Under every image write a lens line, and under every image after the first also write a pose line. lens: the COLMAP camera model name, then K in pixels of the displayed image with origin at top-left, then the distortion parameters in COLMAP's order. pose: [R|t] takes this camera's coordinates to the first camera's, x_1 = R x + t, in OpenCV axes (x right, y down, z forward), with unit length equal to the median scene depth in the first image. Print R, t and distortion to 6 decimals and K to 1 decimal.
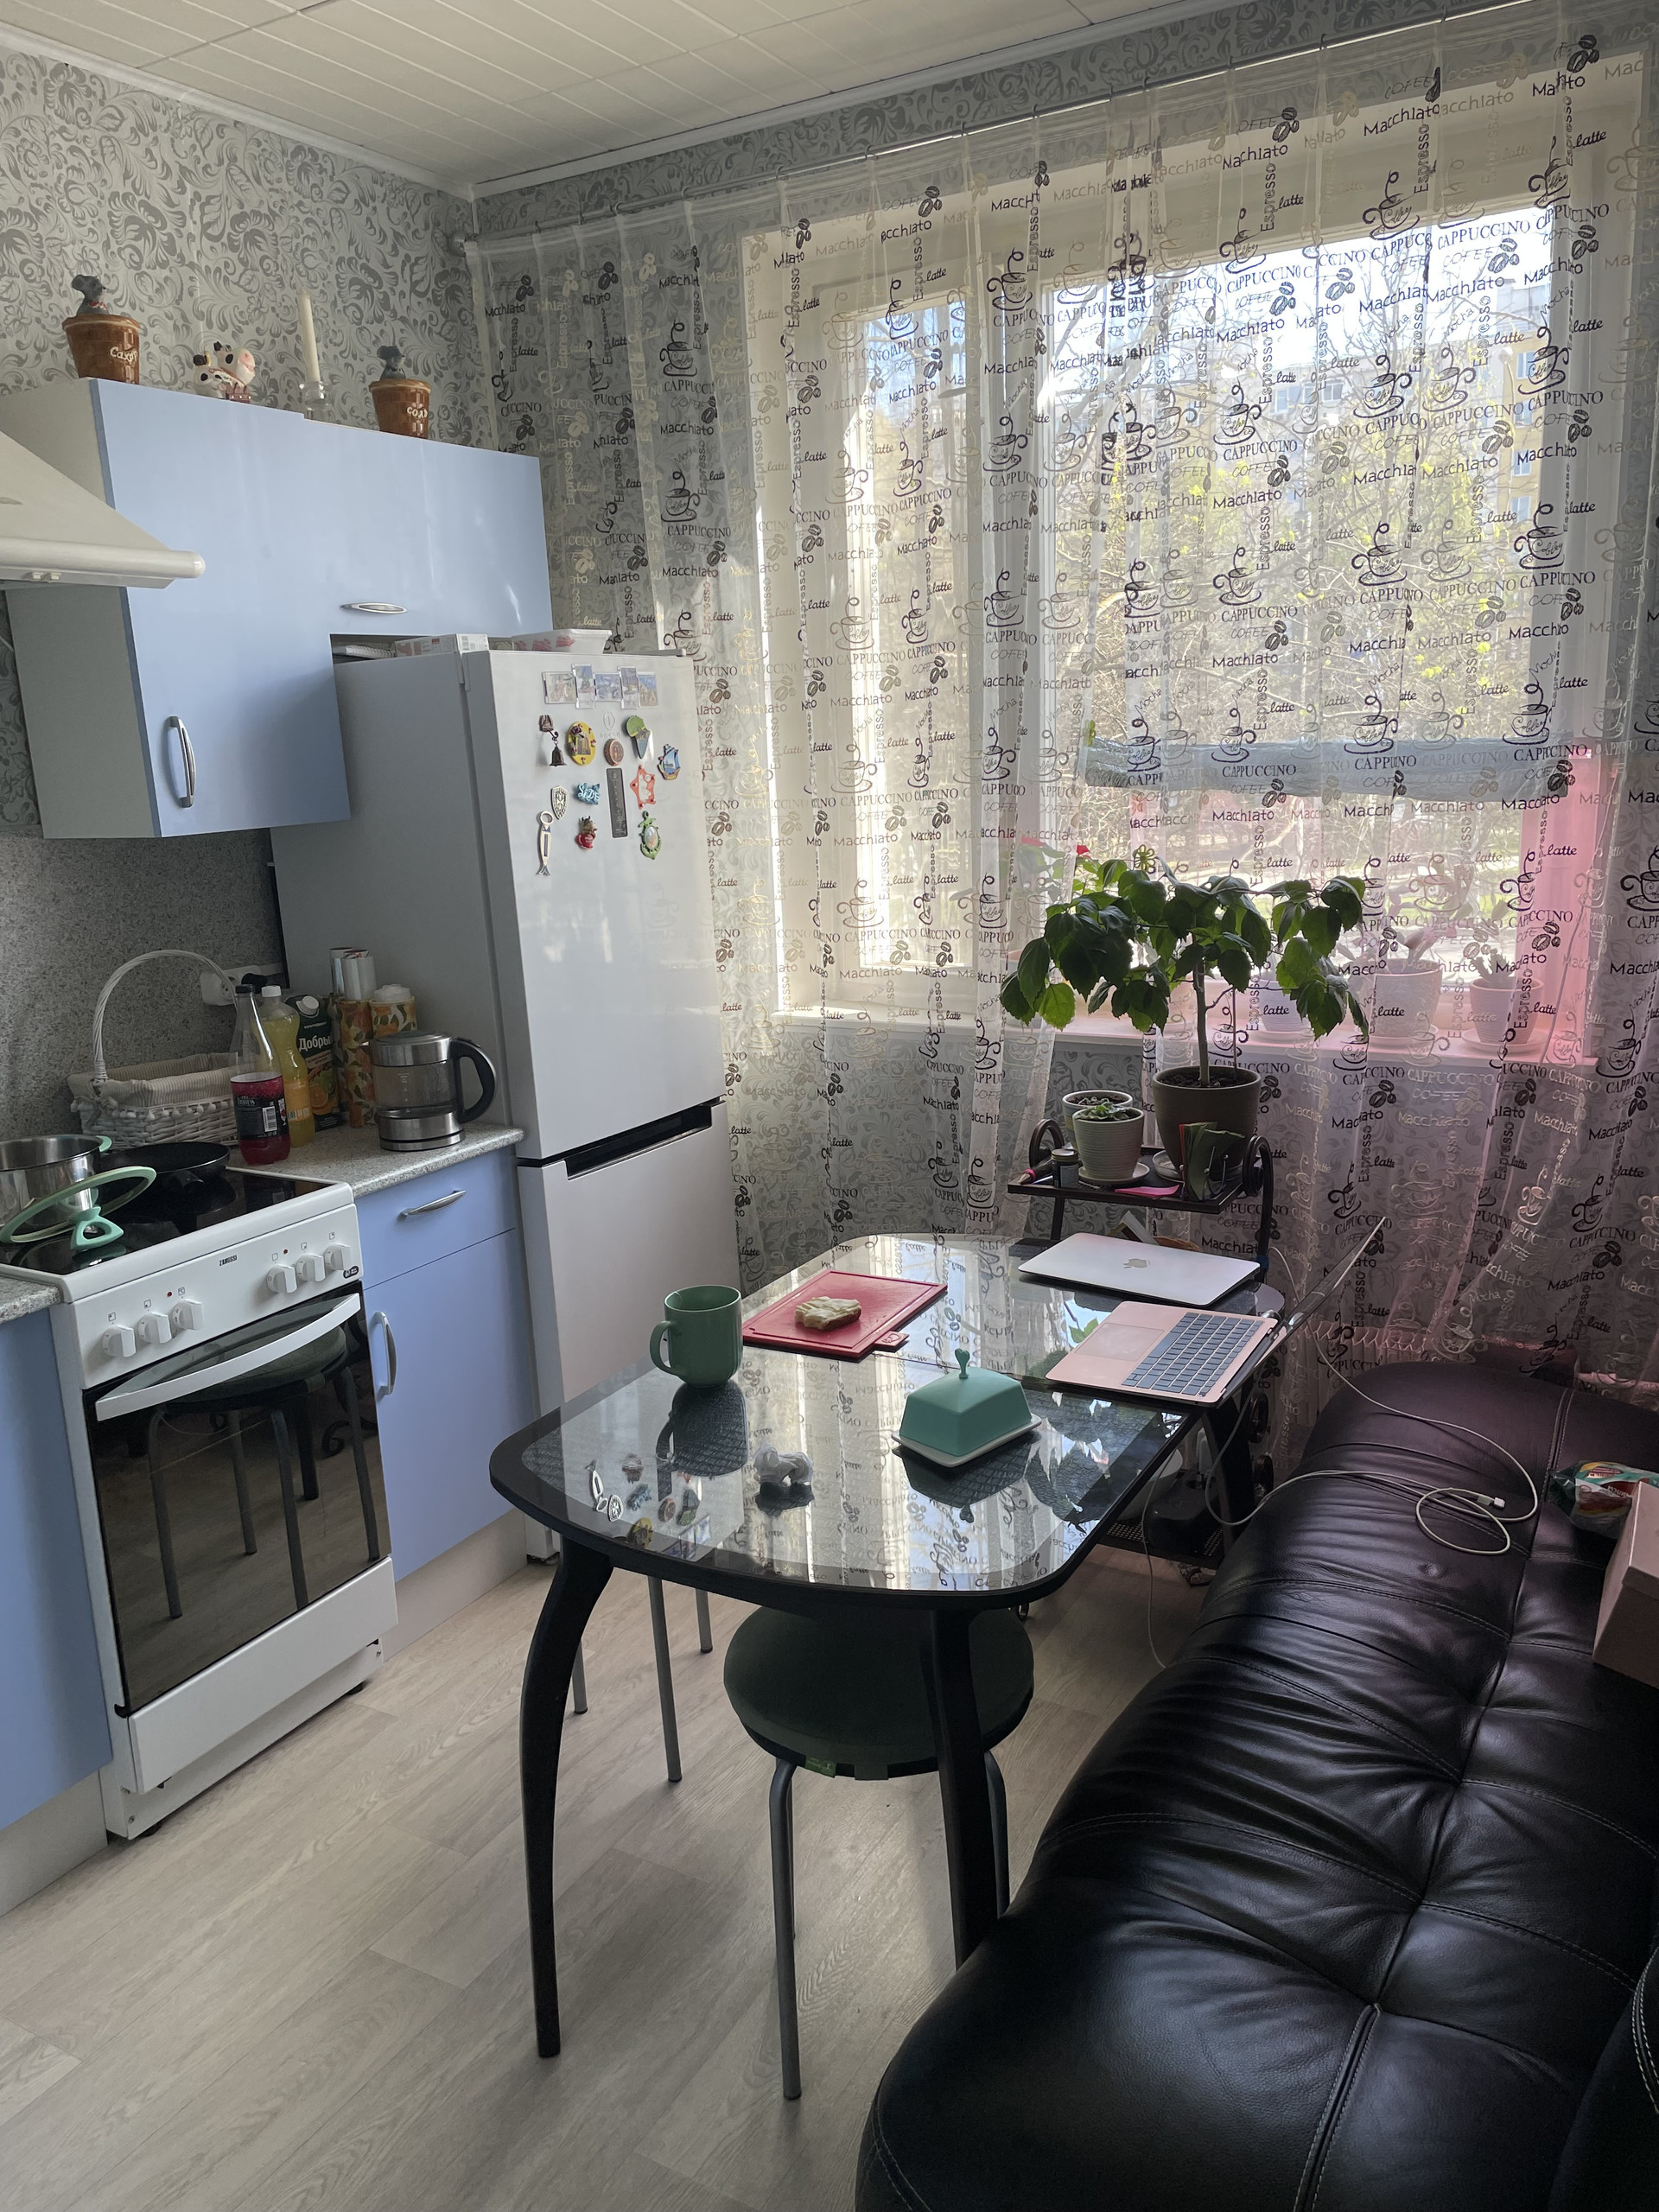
lens RADIAL K [[1673.2, 0, 839.6], [0, 1673.2, 1113.7], [0, 0, 1]] dist [0.097367, -0.120514]
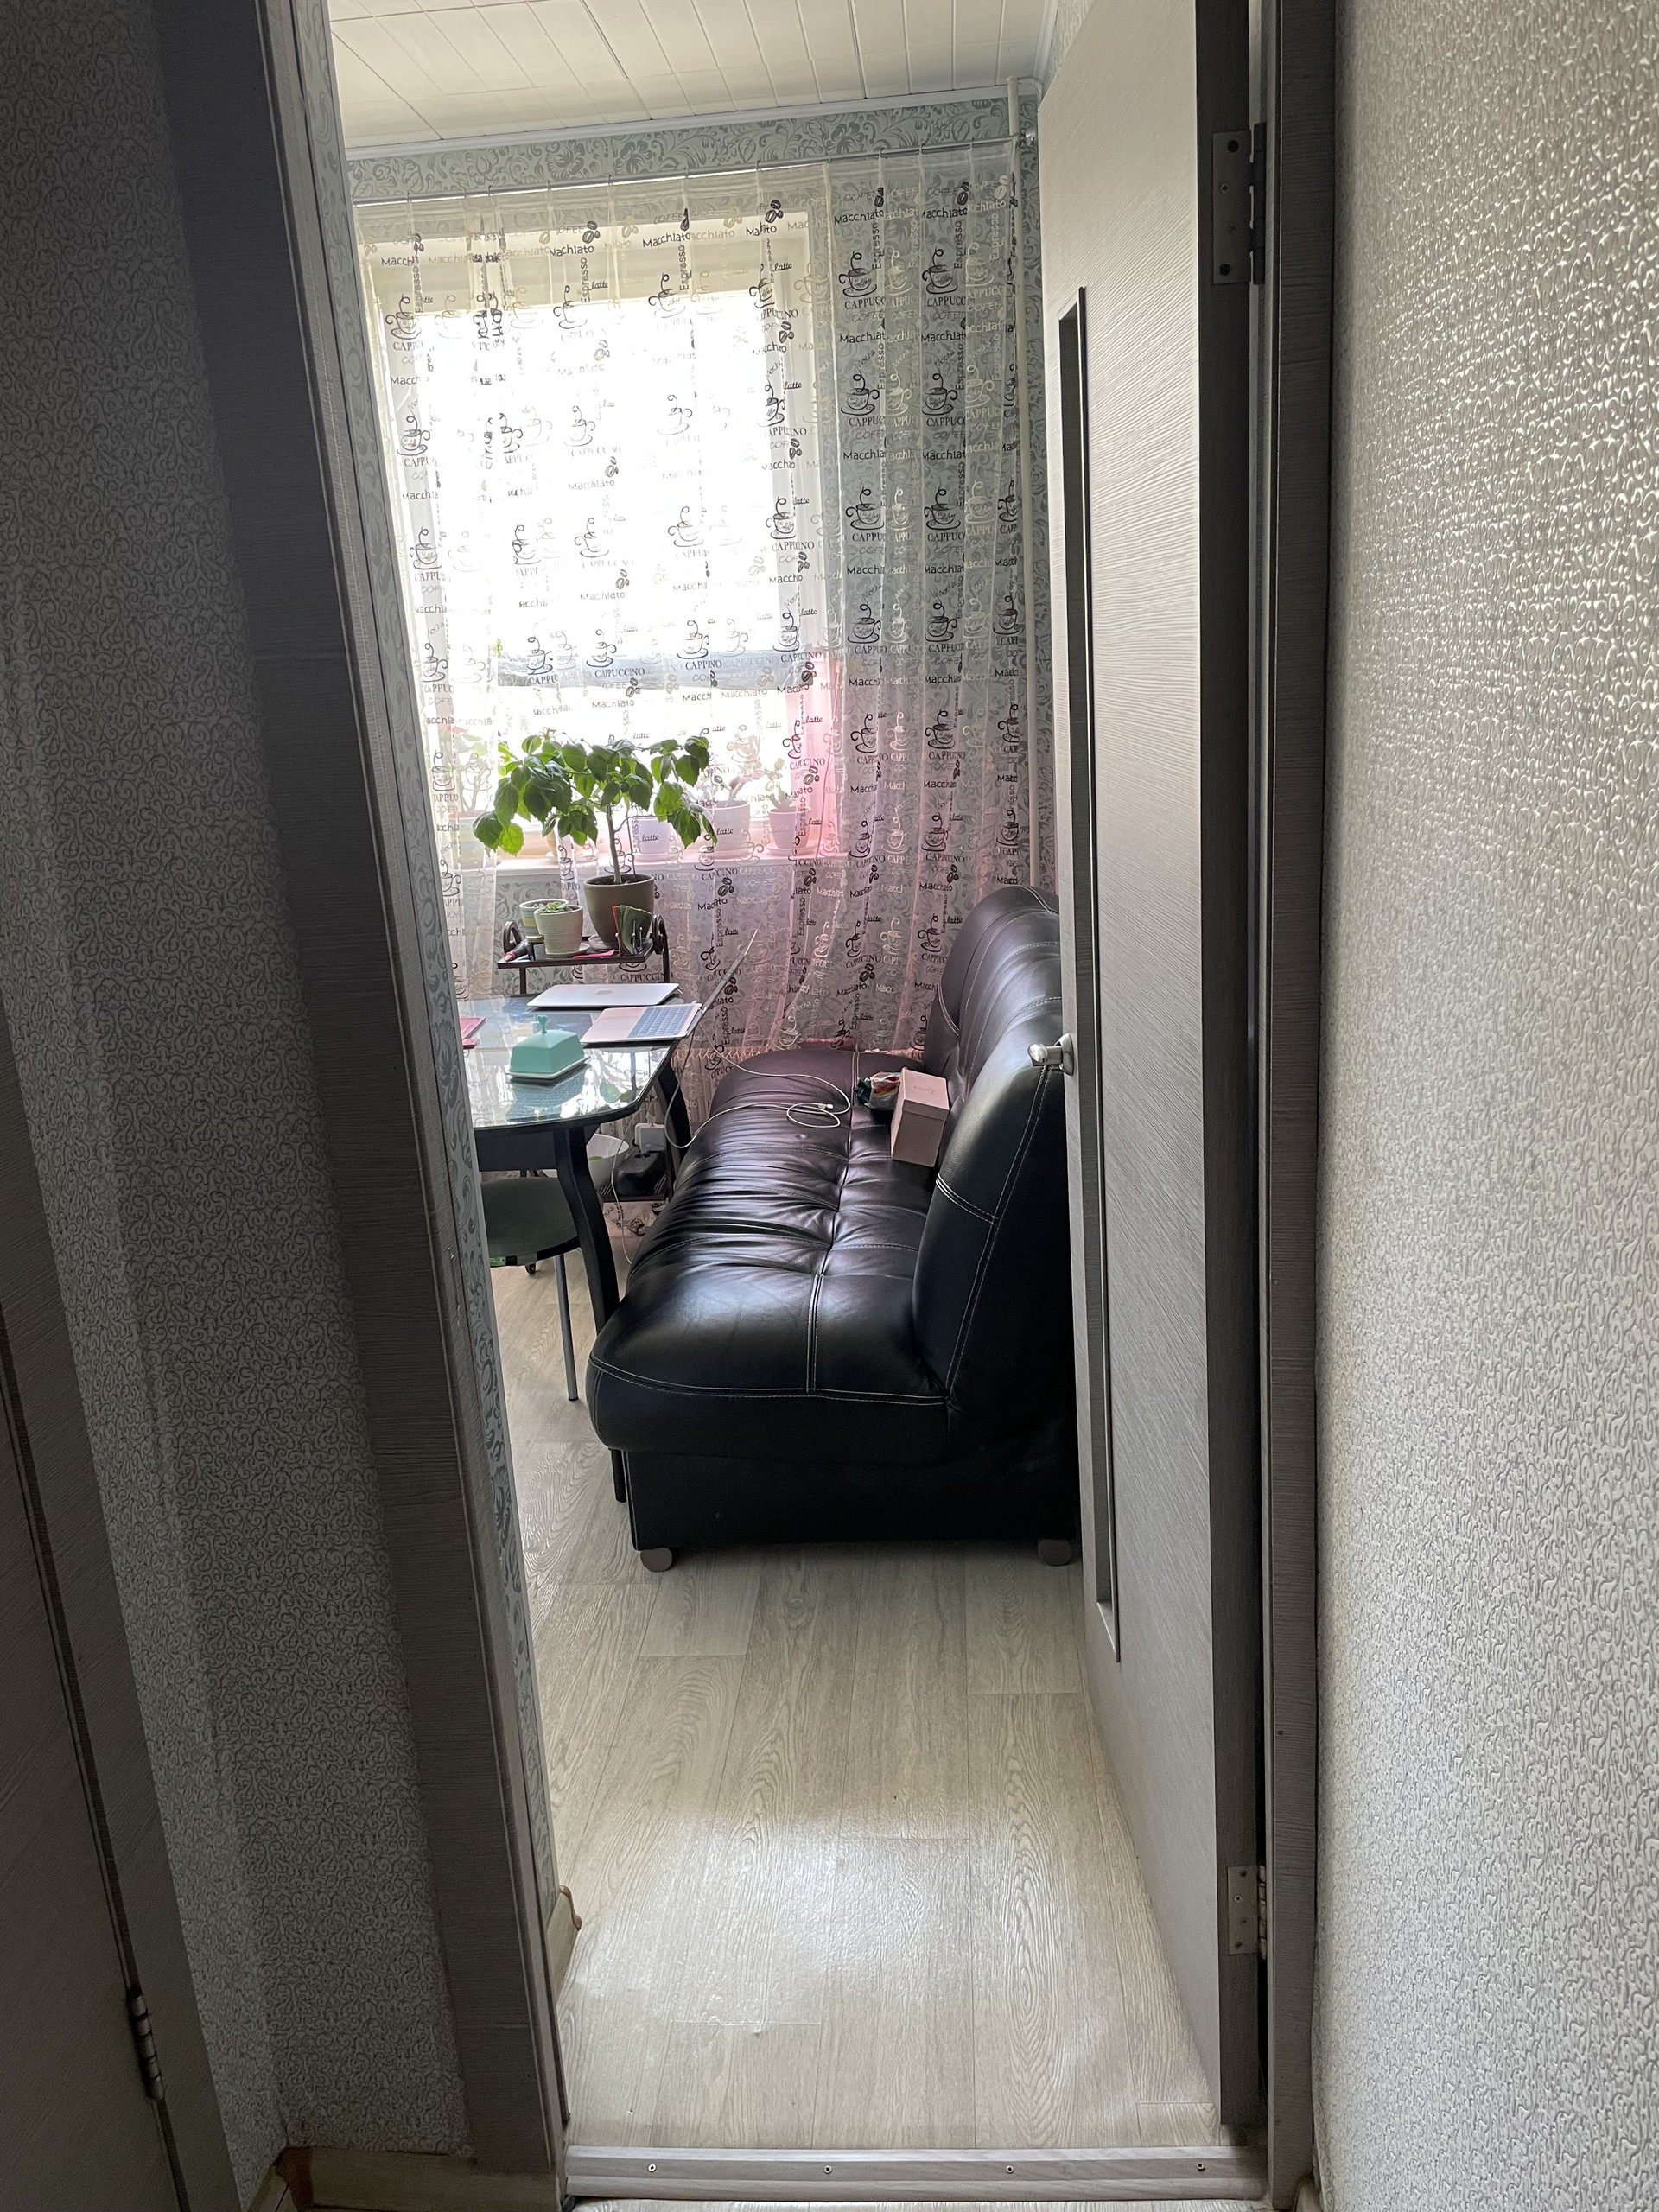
lens RADIAL K [[1710.6, 0, 823.4], [0, 1710.6, 1142.3], [0, 0, 1]] dist [0.098936, -0.139319]
pose [[0.903730, -0.129491, 0.408048, -0.276079], [0.112905, 0.991504, 0.064589, 0.134682], [-0.412945, -0.012300, 0.910673, -0.477792]]
